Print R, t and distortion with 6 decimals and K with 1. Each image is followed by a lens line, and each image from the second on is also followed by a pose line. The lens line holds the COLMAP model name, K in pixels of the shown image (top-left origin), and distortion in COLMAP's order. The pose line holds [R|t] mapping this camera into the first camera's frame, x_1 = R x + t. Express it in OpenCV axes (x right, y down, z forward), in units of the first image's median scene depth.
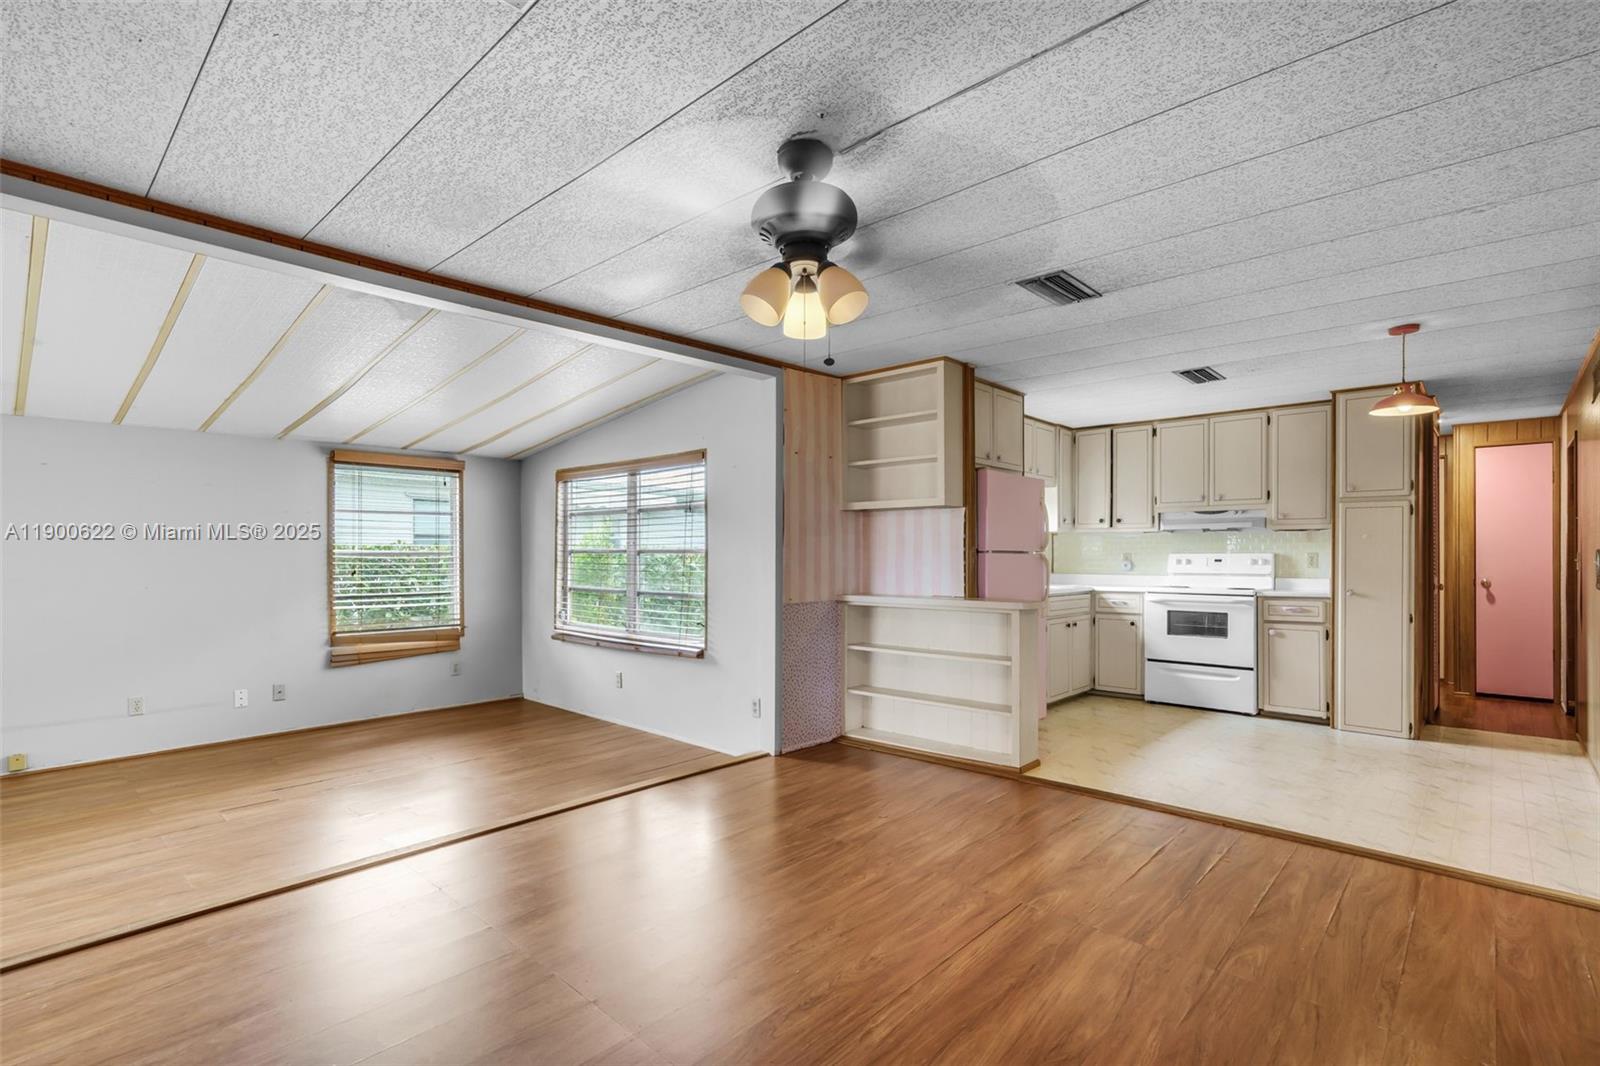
lens RADIAL K [[750.1, 0, 805.7], [0, 750.1, 554.5], [0, 0, 1]] dist [0.000351, 0.000394]
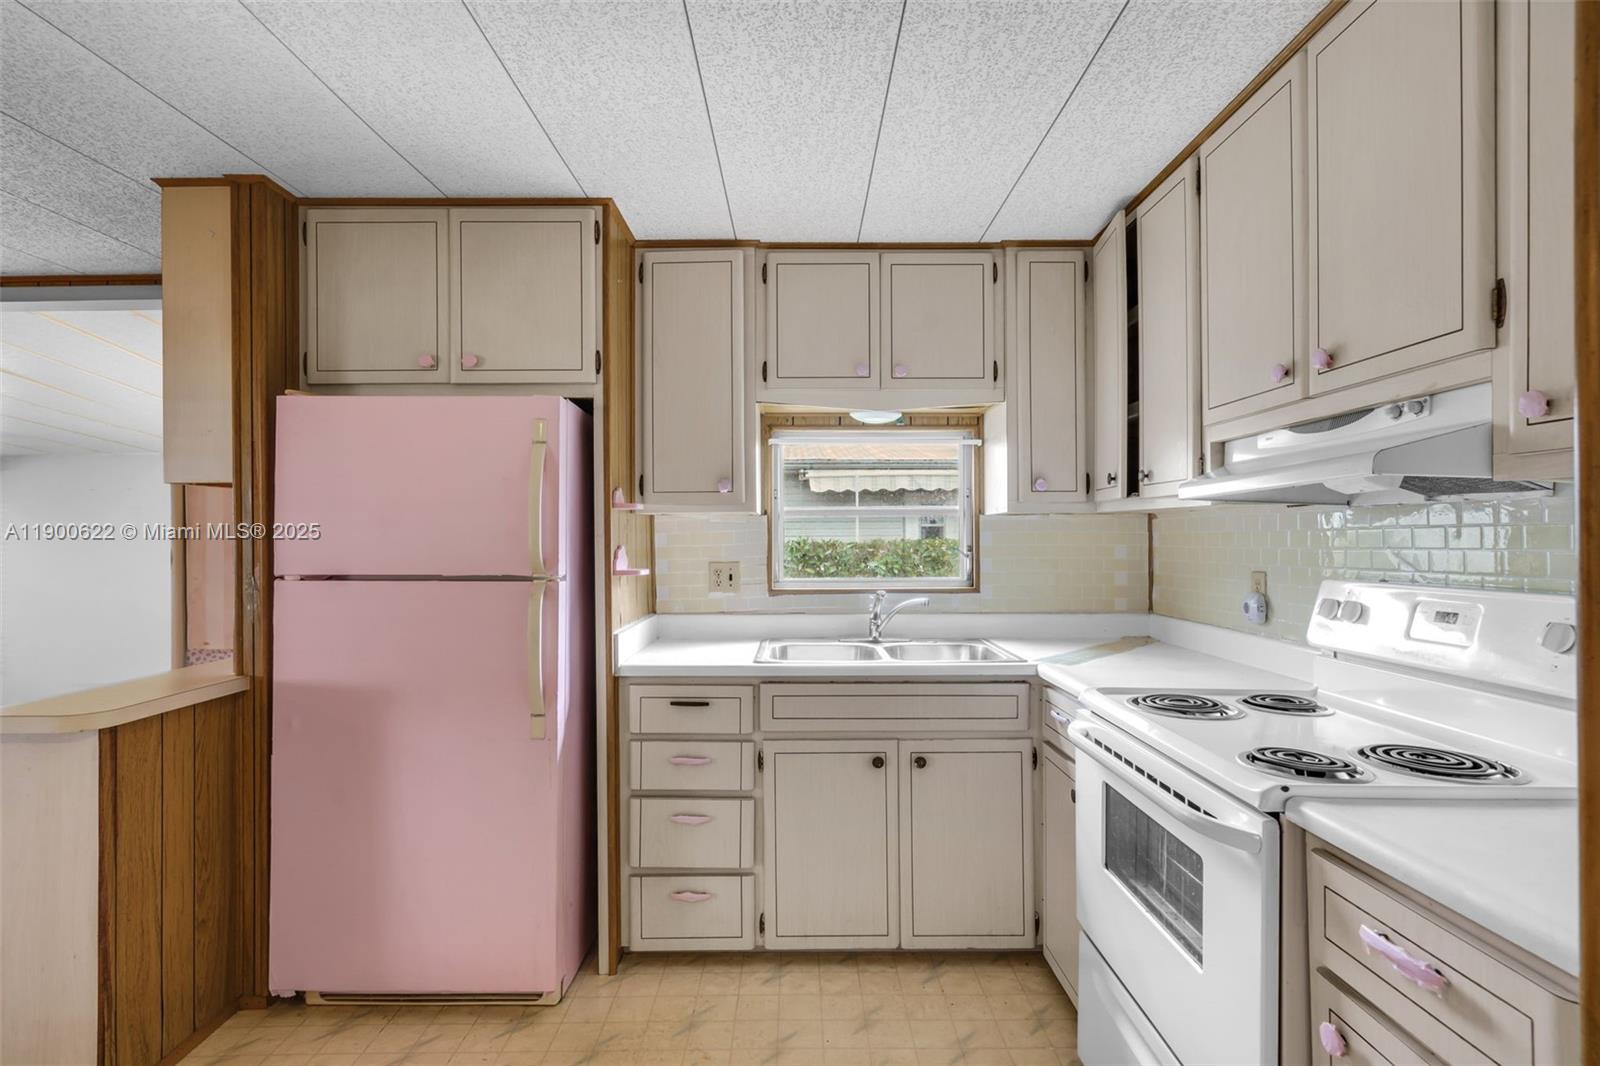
lens RADIAL K [[777.9, 0, 800.0], [0, 777.9, 533.0], [0, 0, 1]] dist [0.002820, 0.000508]
pose [[0.680108, -0.010376, -0.733039, 0.667674], [0.006366, 0.999946, -0.008247, -0.020662], [0.733085, 0.000942, 0.680137, 0.762748]]
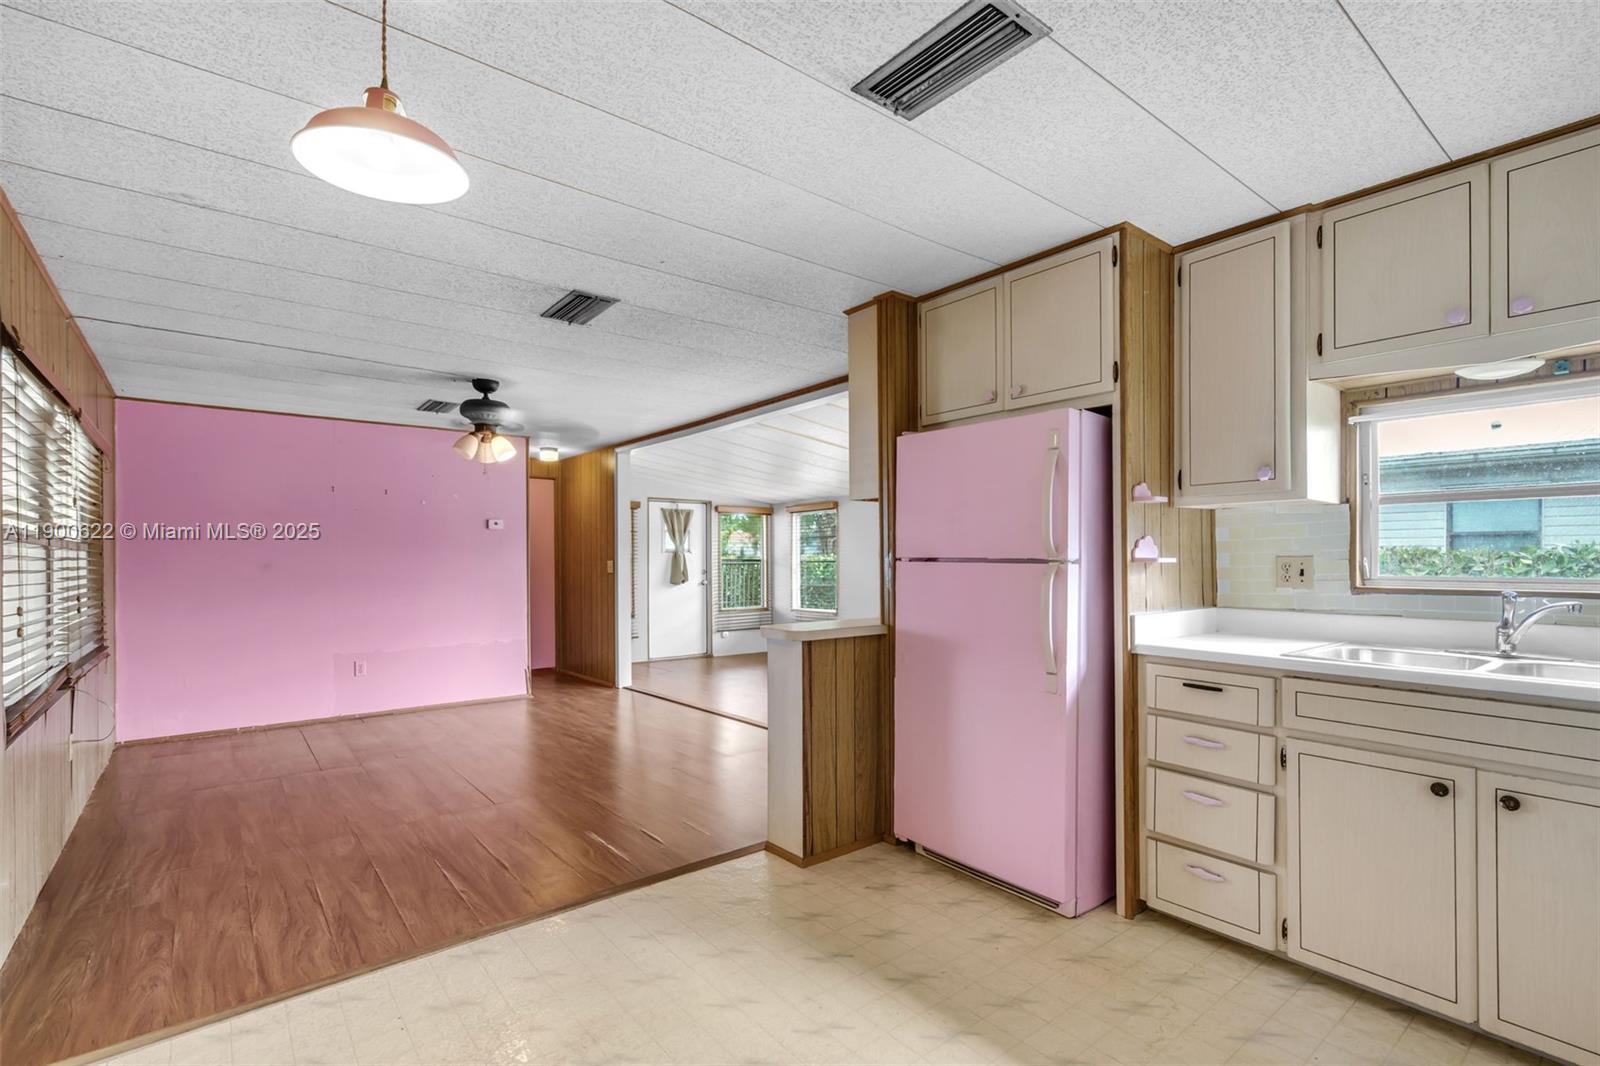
lens RADIAL K [[733.8, 0, 804.6], [0, 733.8, 559.1], [0, 0, 1]] dist [-0.002053, -0.000387]
pose [[-0.145378, 0.000607, -0.989376, 0.755702], [0.001528, 0.999999, 0.000389, -0.003549], [0.989375, -0.001455, -0.145378, 0.847575]]
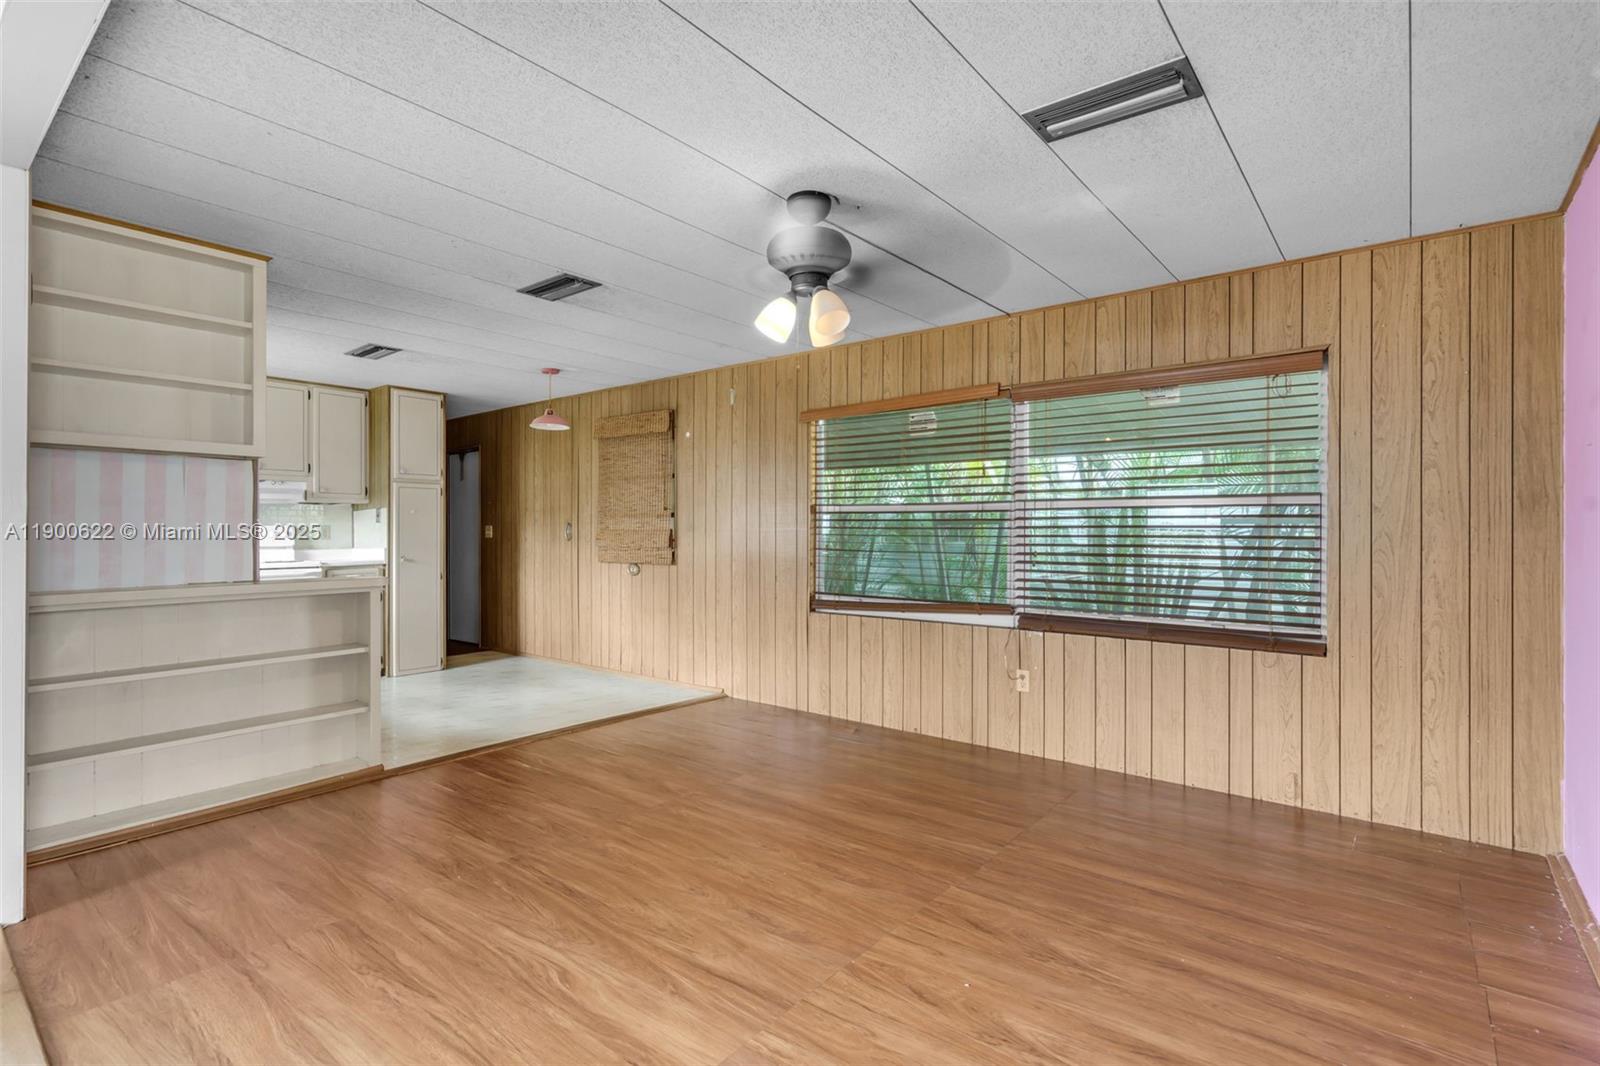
lens RADIAL K [[764.9, 0, 800.0], [0, 764.9, 533.0], [0, 0, 1]] dist [-0.000086, 0.000049]
pose [[-0.063877, -0.005756, 0.997941, -0.482573], [0.001255, 0.999982, 0.005848, 0.003822], [-0.997957, 0.001626, -0.063869, 0.417015]]
